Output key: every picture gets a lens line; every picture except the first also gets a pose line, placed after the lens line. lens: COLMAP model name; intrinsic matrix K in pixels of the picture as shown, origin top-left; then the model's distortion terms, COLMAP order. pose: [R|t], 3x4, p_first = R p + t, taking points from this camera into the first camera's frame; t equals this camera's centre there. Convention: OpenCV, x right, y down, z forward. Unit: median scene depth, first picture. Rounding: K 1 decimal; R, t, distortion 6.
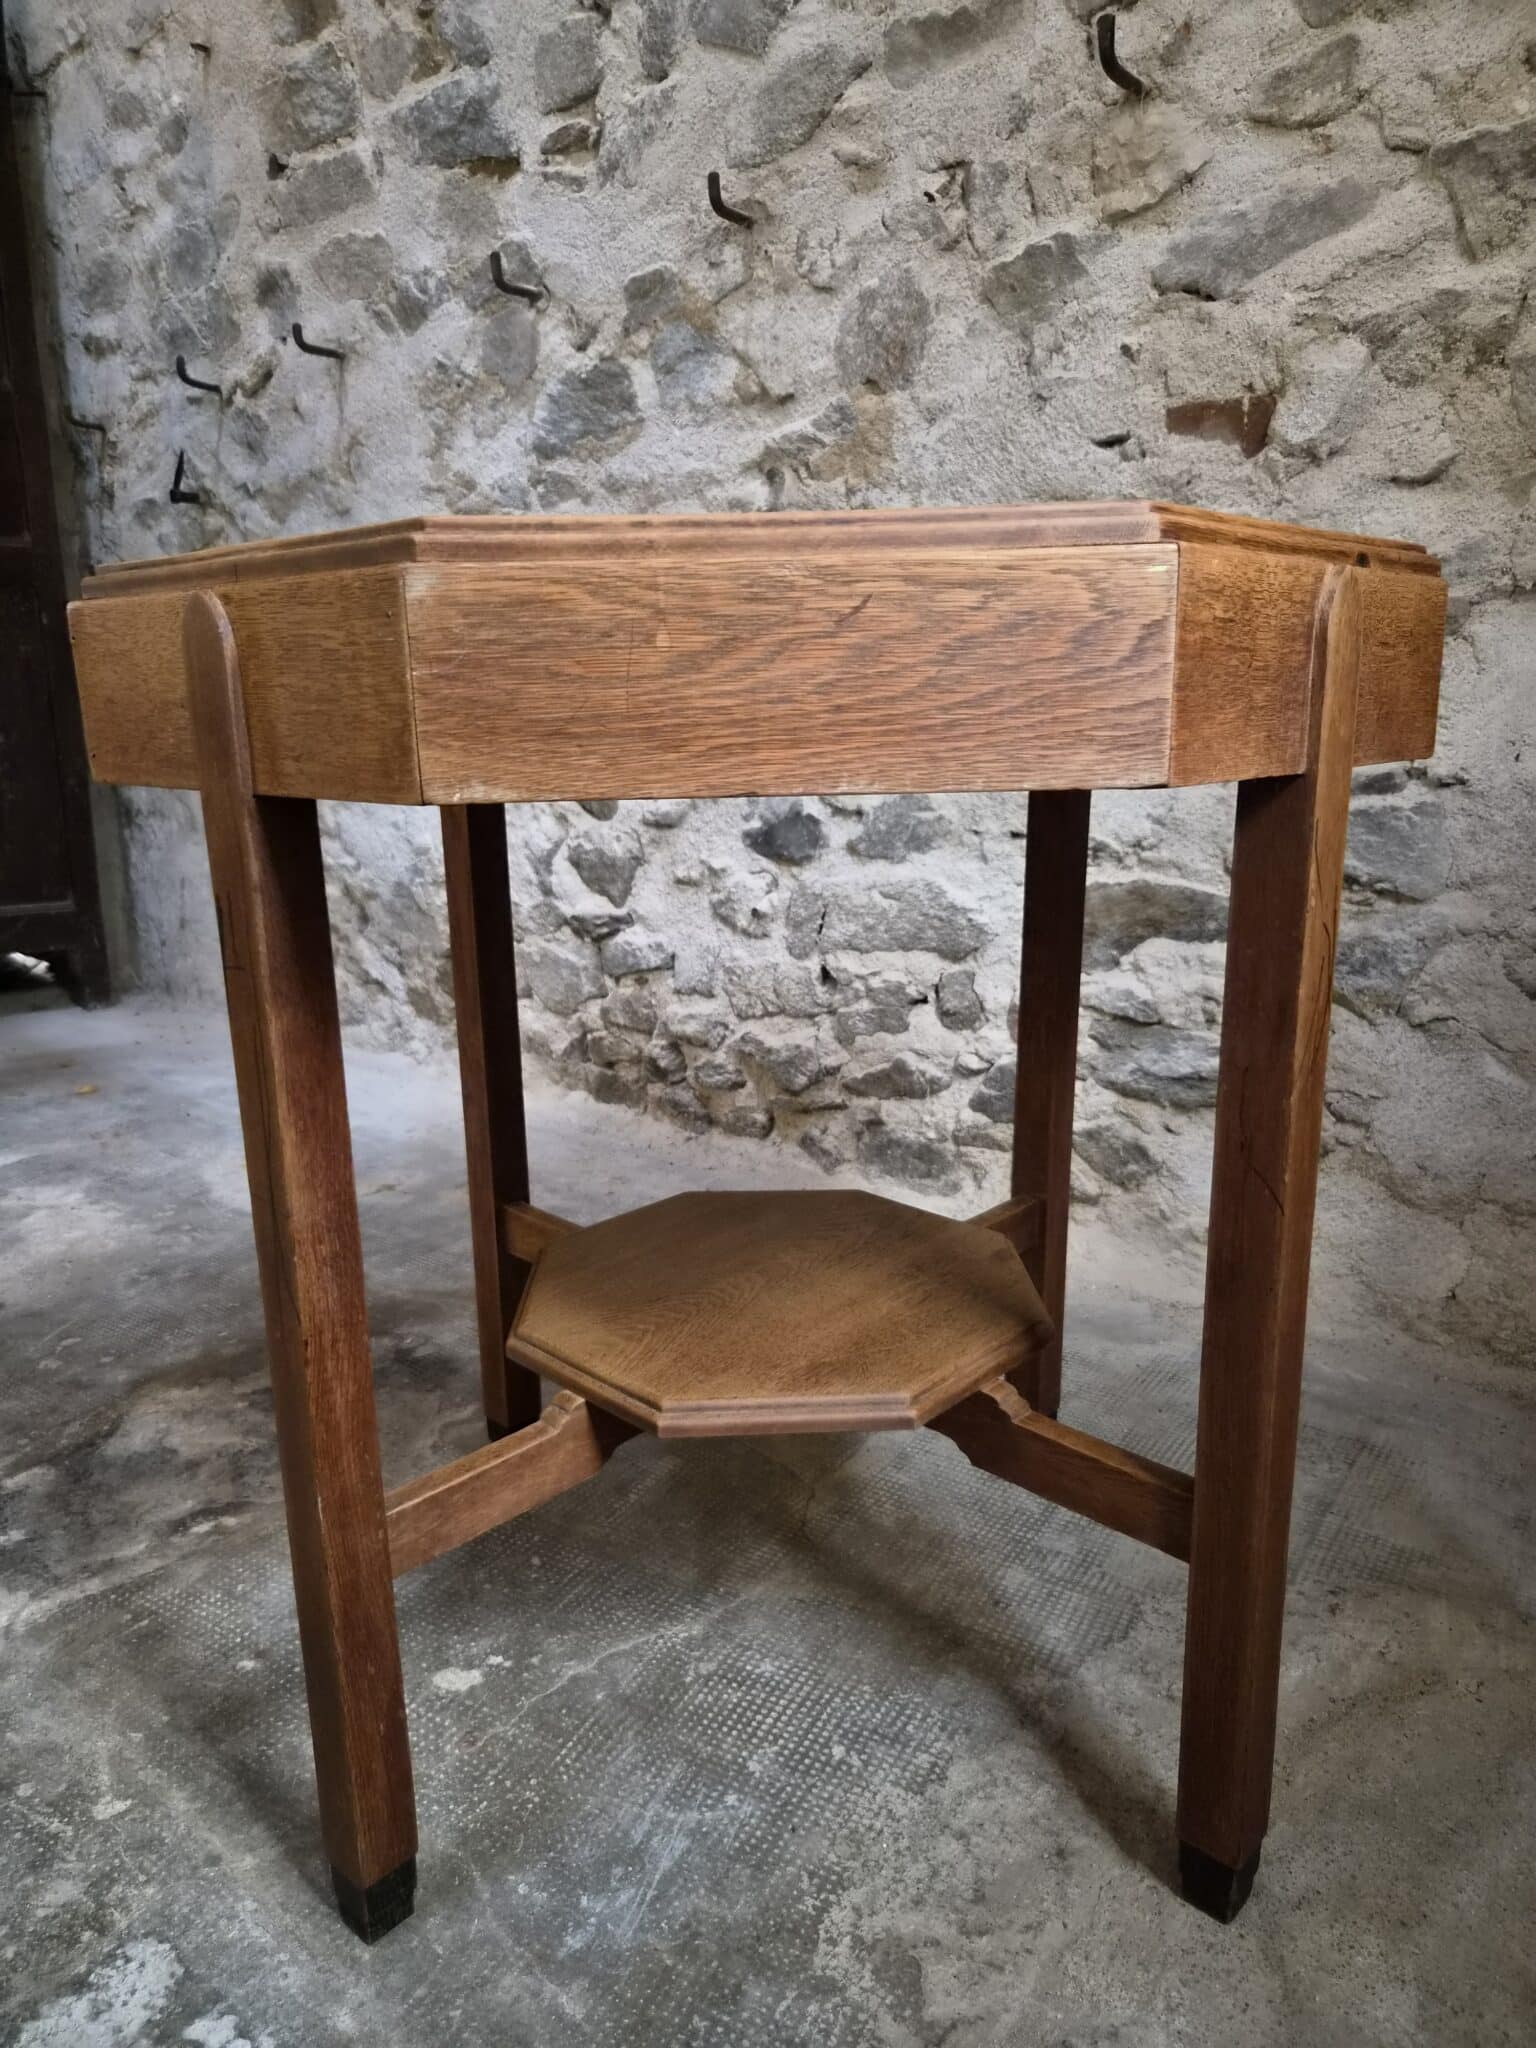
lens RADIAL K [[1389.1, 0, 757.8], [0, 1389.1, 1031.9], [0, 0, 1]] dist [0.059129, -0.047613]
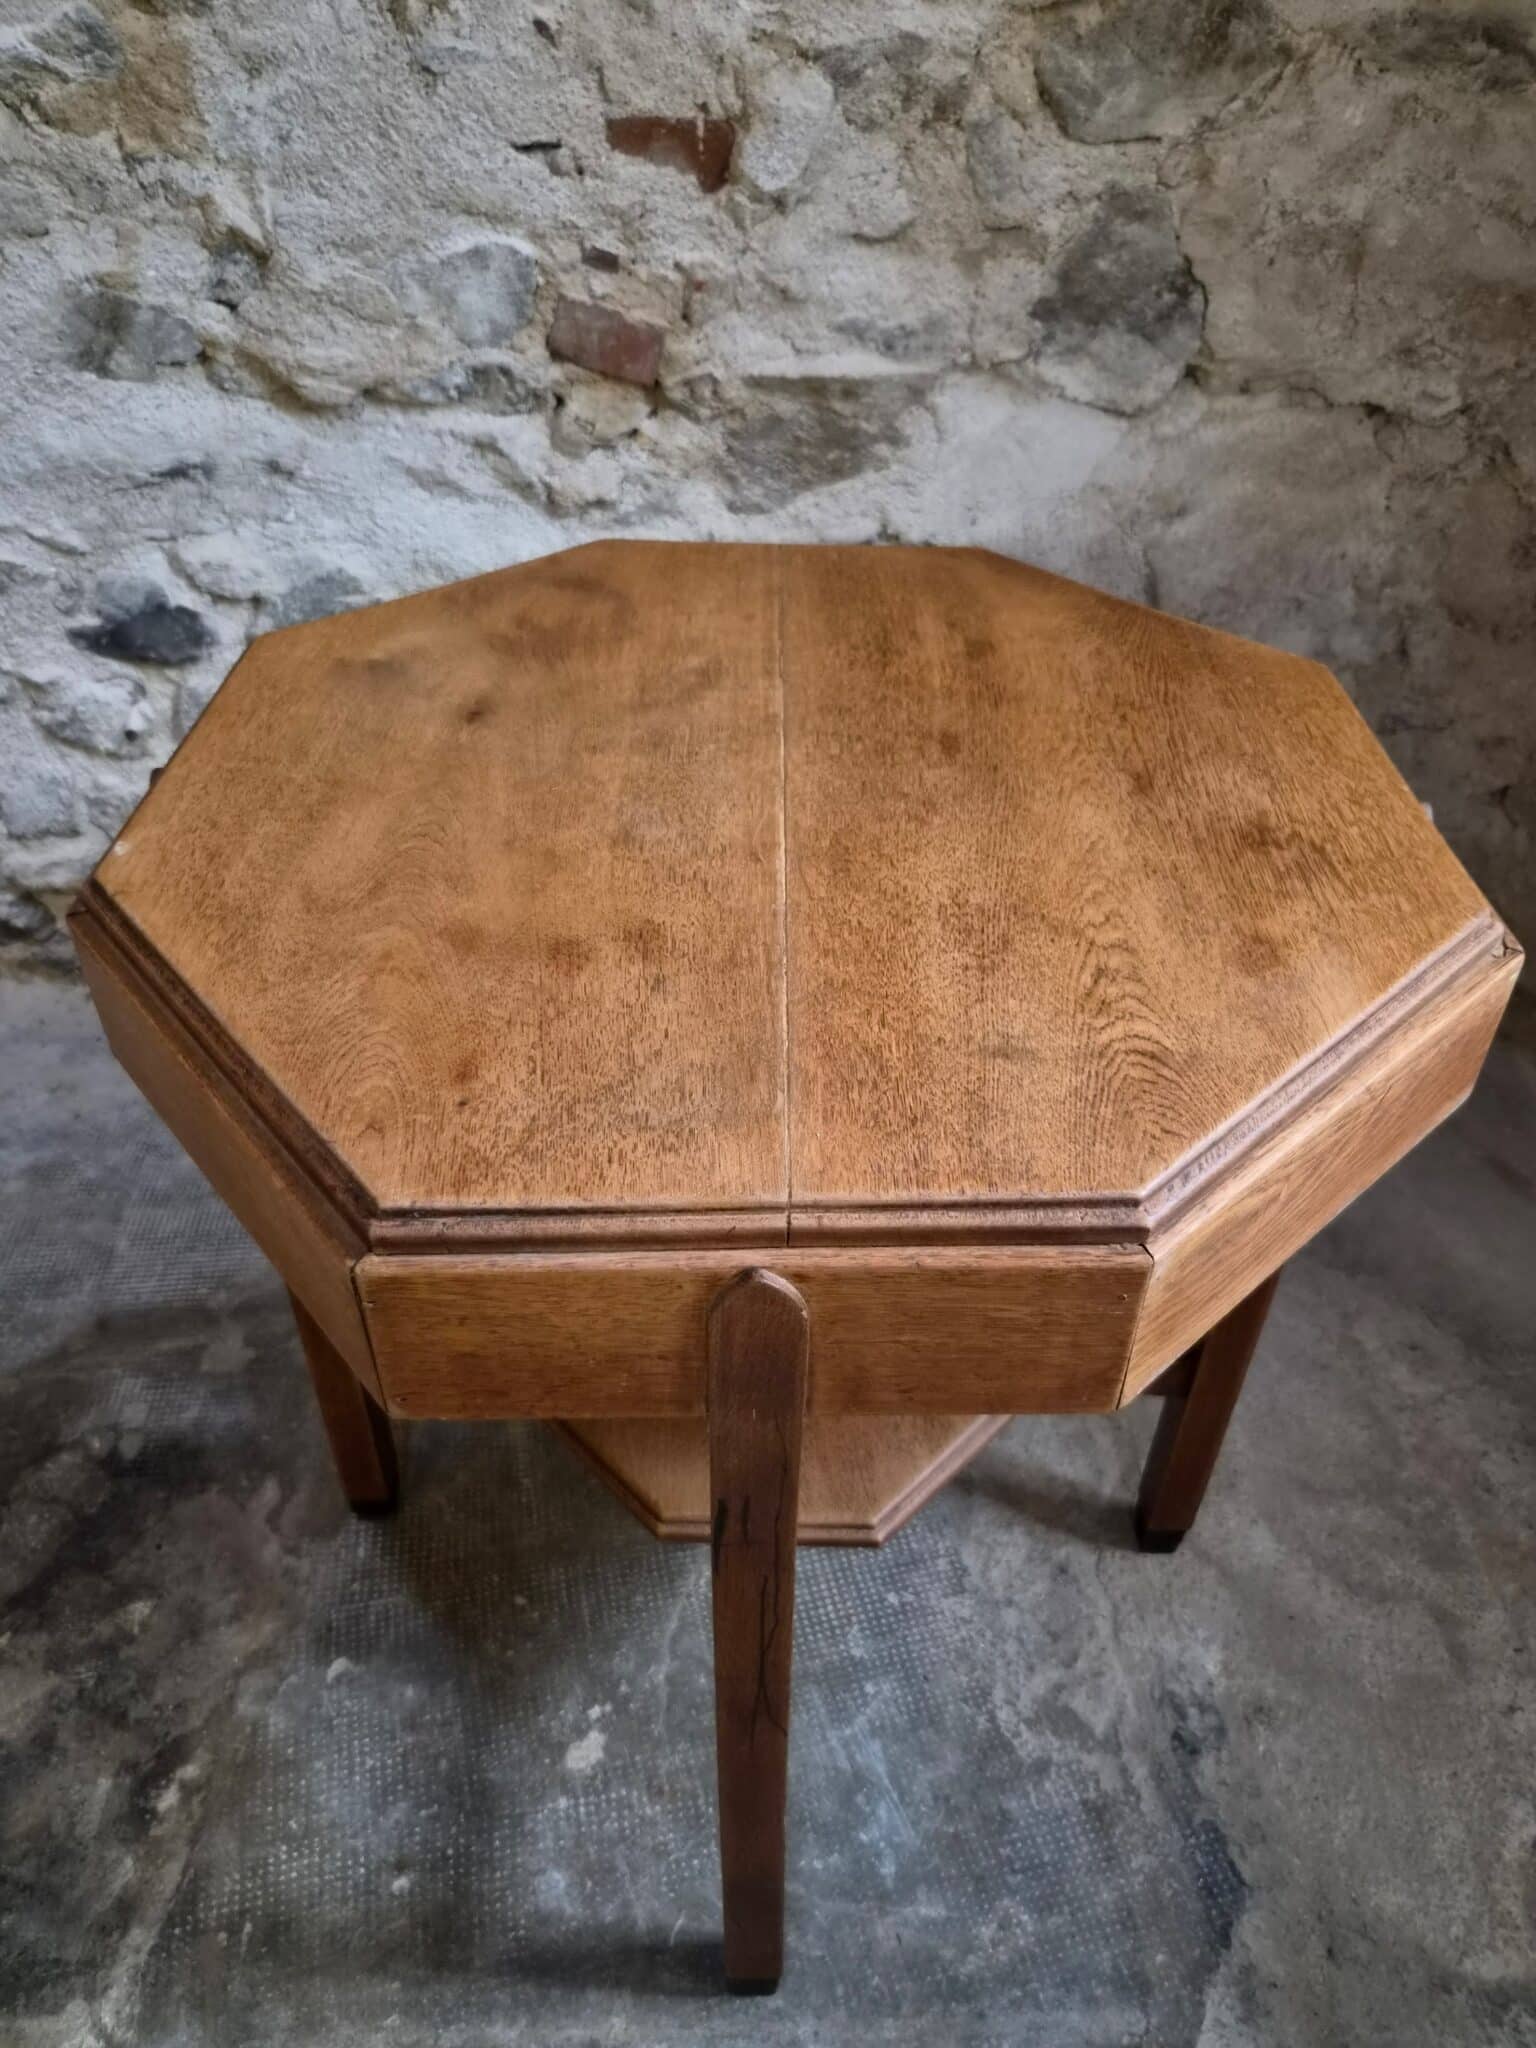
lens RADIAL K [[1413.4, 0, 762.4], [0, 1413.4, 1035.7], [0, 0, 1]] dist [0.058376, -0.050654]
pose [[0.732795, -0.403720, 0.547743, -0.336337], [0.137446, 0.876200, 0.461932, -0.348463], [-0.666424, -0.263217, 0.697565, 0.194203]]
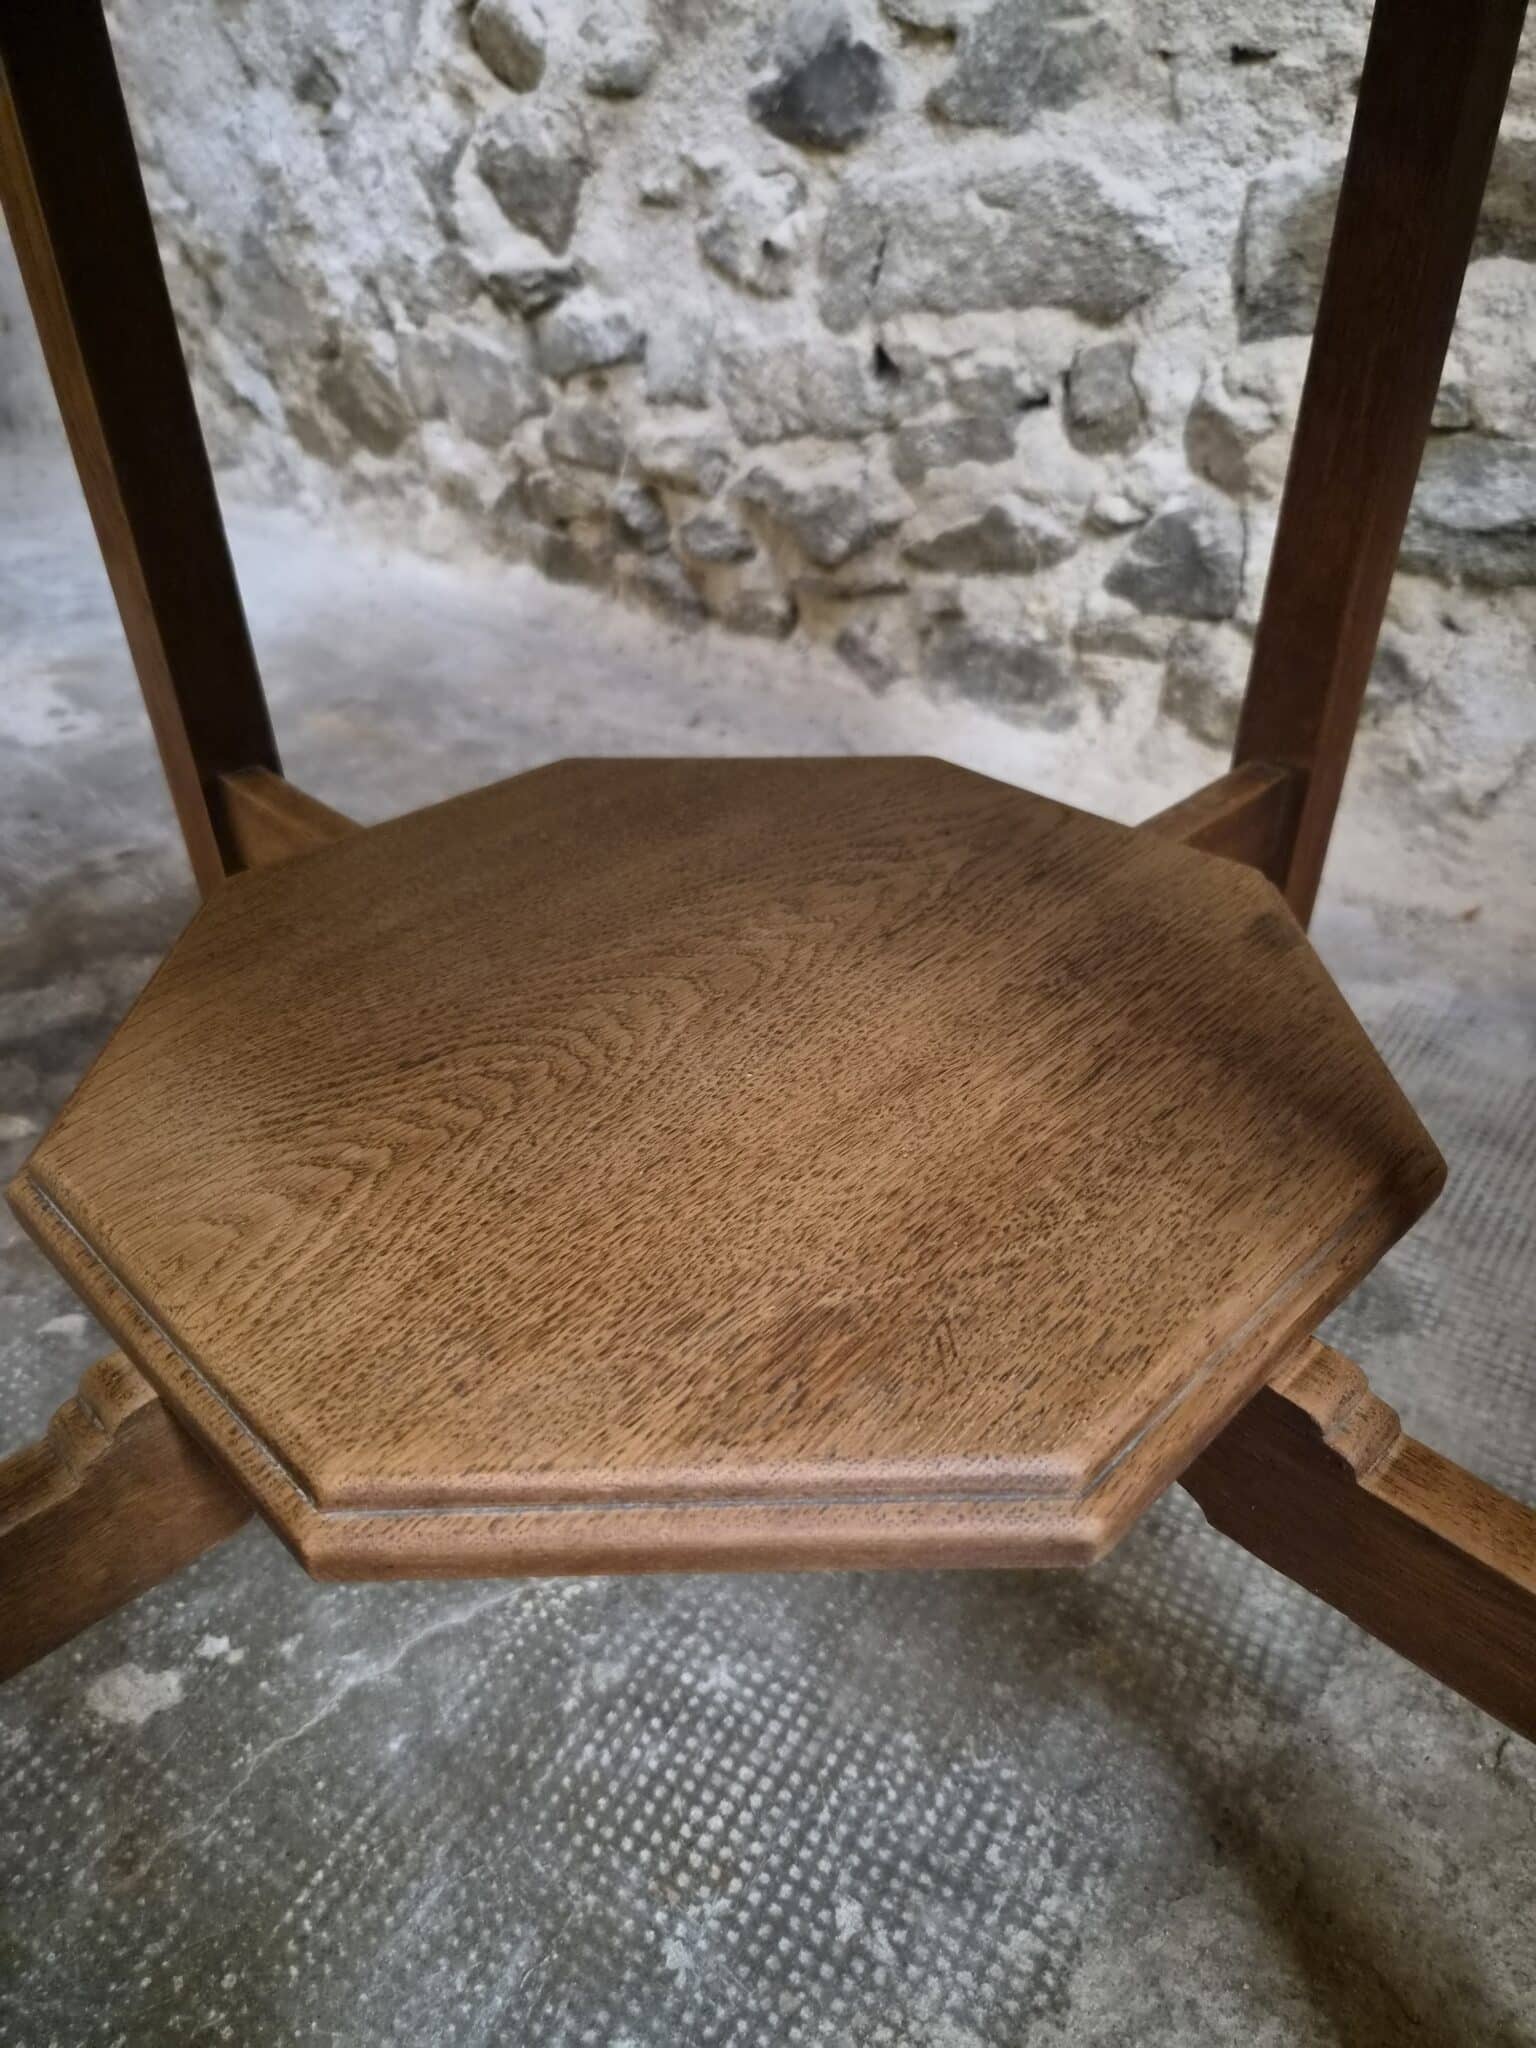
lens RADIAL K [[1410.4, 0, 773.0], [0, 1410.4, 1040.3], [0, 0, 1]] dist [0.041377, -0.039229]
pose [[0.999691, 0.012384, -0.021568, 0.023681], [-0.004123, 0.937729, 0.347343, 0.029337], [0.024527, -0.347146, 0.937490, 0.399912]]
